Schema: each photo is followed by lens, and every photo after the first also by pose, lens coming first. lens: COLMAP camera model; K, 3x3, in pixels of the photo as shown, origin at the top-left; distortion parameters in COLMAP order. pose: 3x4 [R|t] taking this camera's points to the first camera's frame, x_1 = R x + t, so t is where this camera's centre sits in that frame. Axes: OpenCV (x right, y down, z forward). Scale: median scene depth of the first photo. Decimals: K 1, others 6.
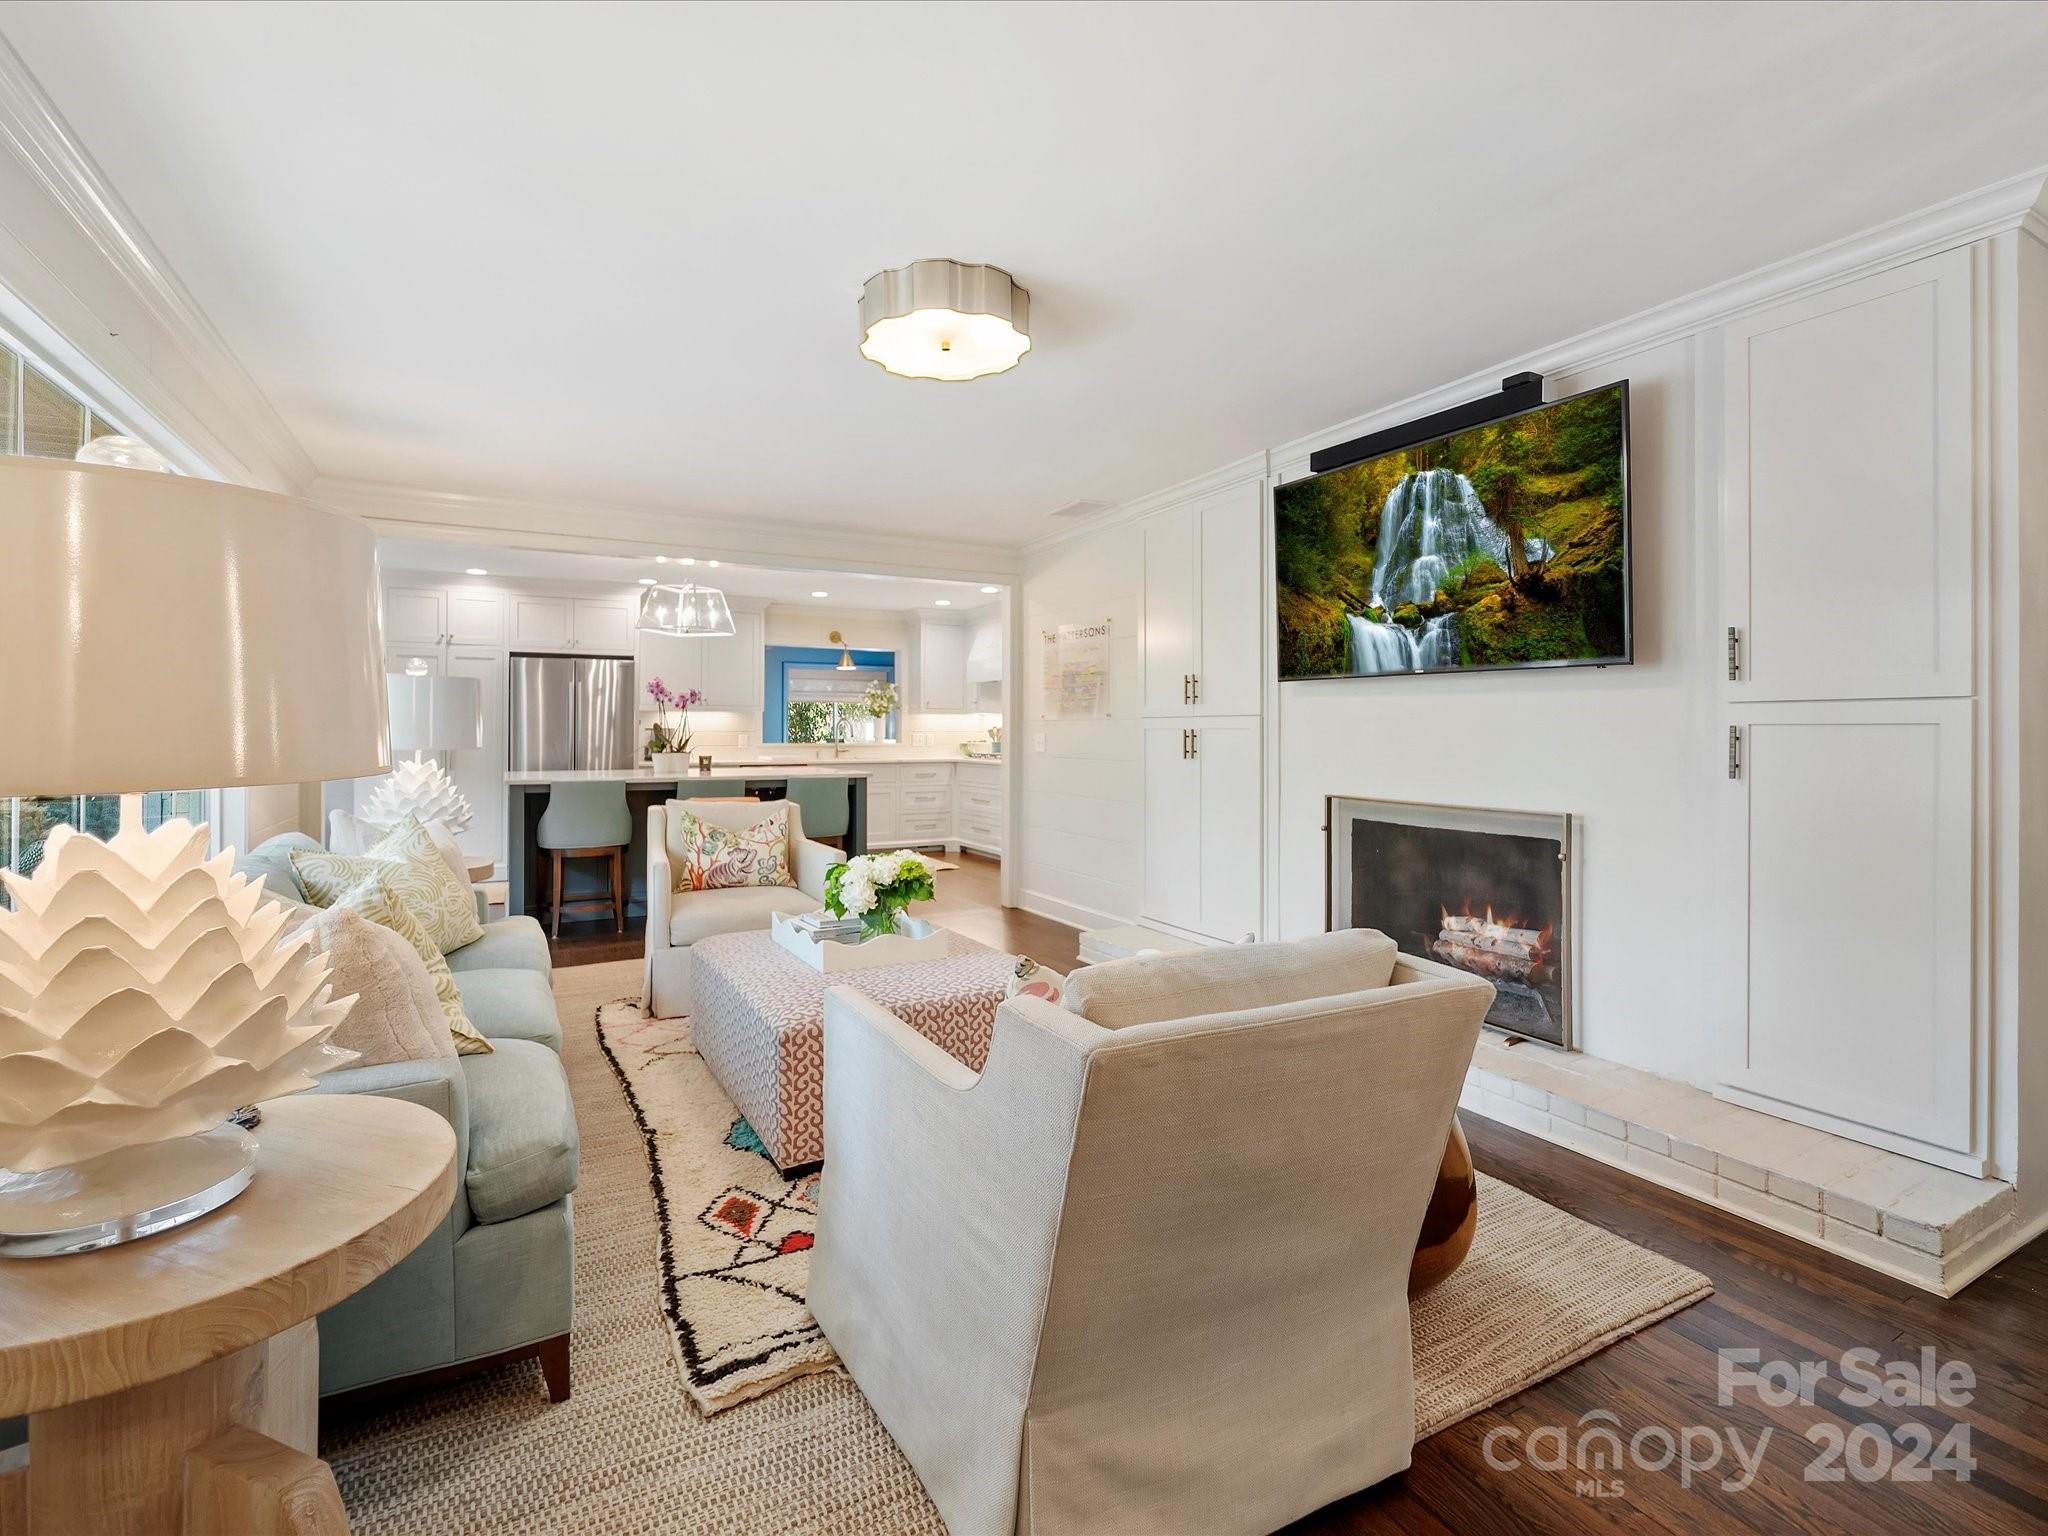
lens RADIAL K [[929.8, 0, 1010.2], [0, 929.8, 731.2], [0, 0, 1]] dist [-0.007401, 0.000017]
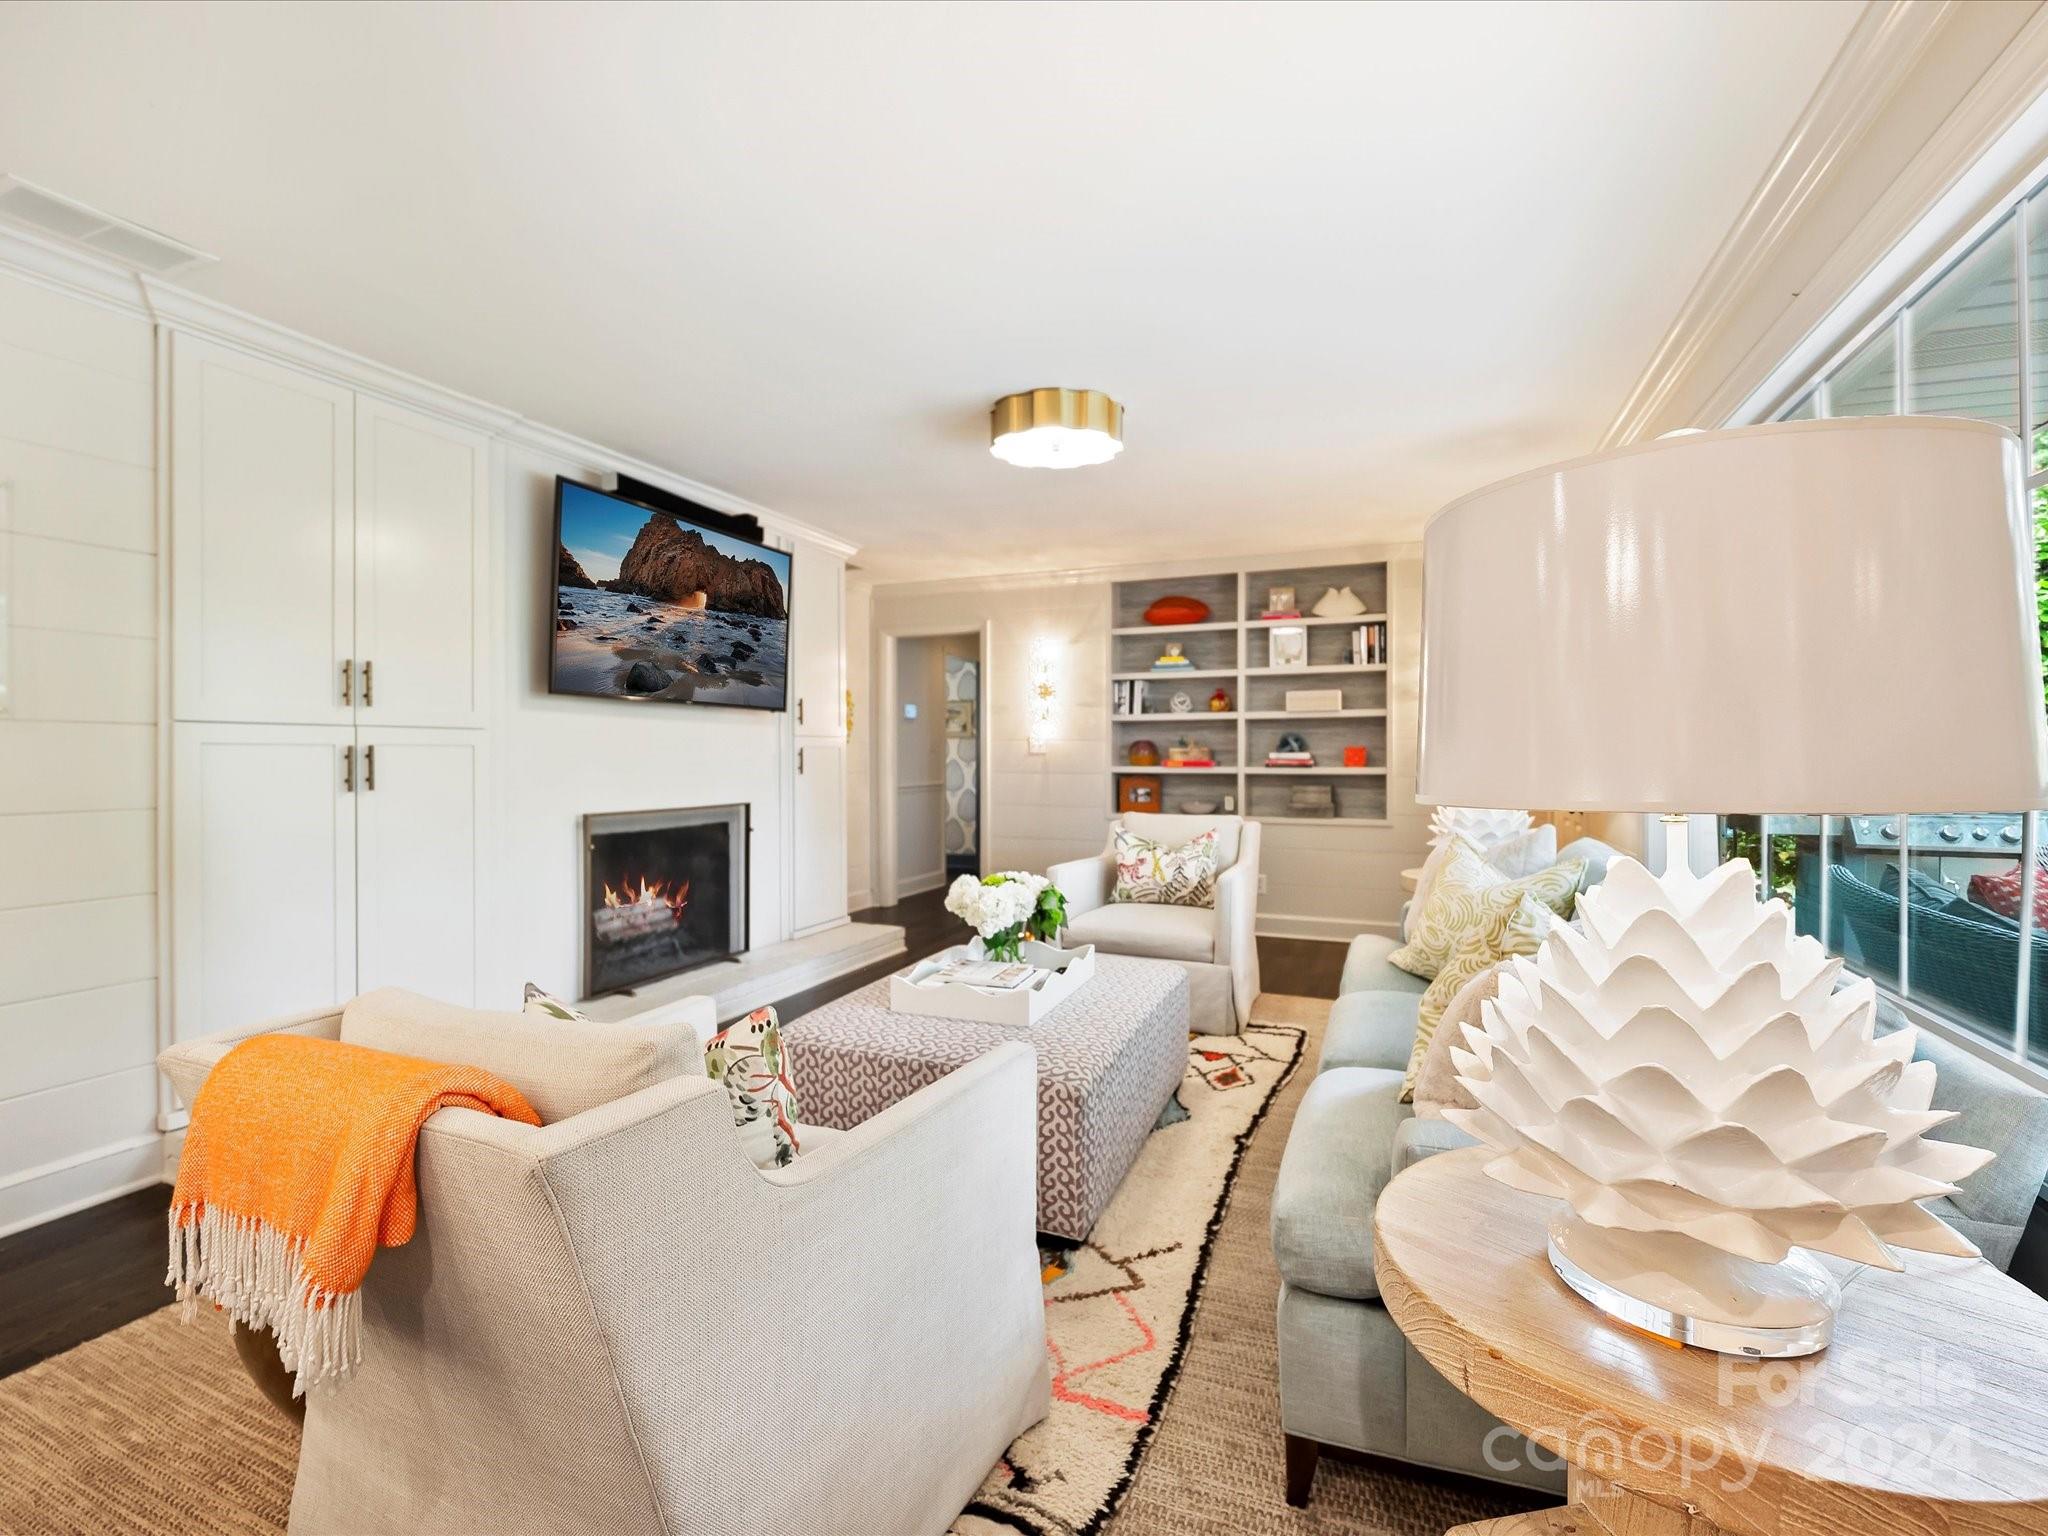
lens RADIAL K [[929.8, 0, 1010.5], [0, 929.8, 762.3], [0, 0, 1]] dist [-0.007401, 0.000017]
pose [[-0.622214, -0.006452, 0.782821, -0.924701], [0.000734, 0.999961, 0.008826, 0.006939], [-0.782847, 0.006066, -0.622185, 1.648354]]
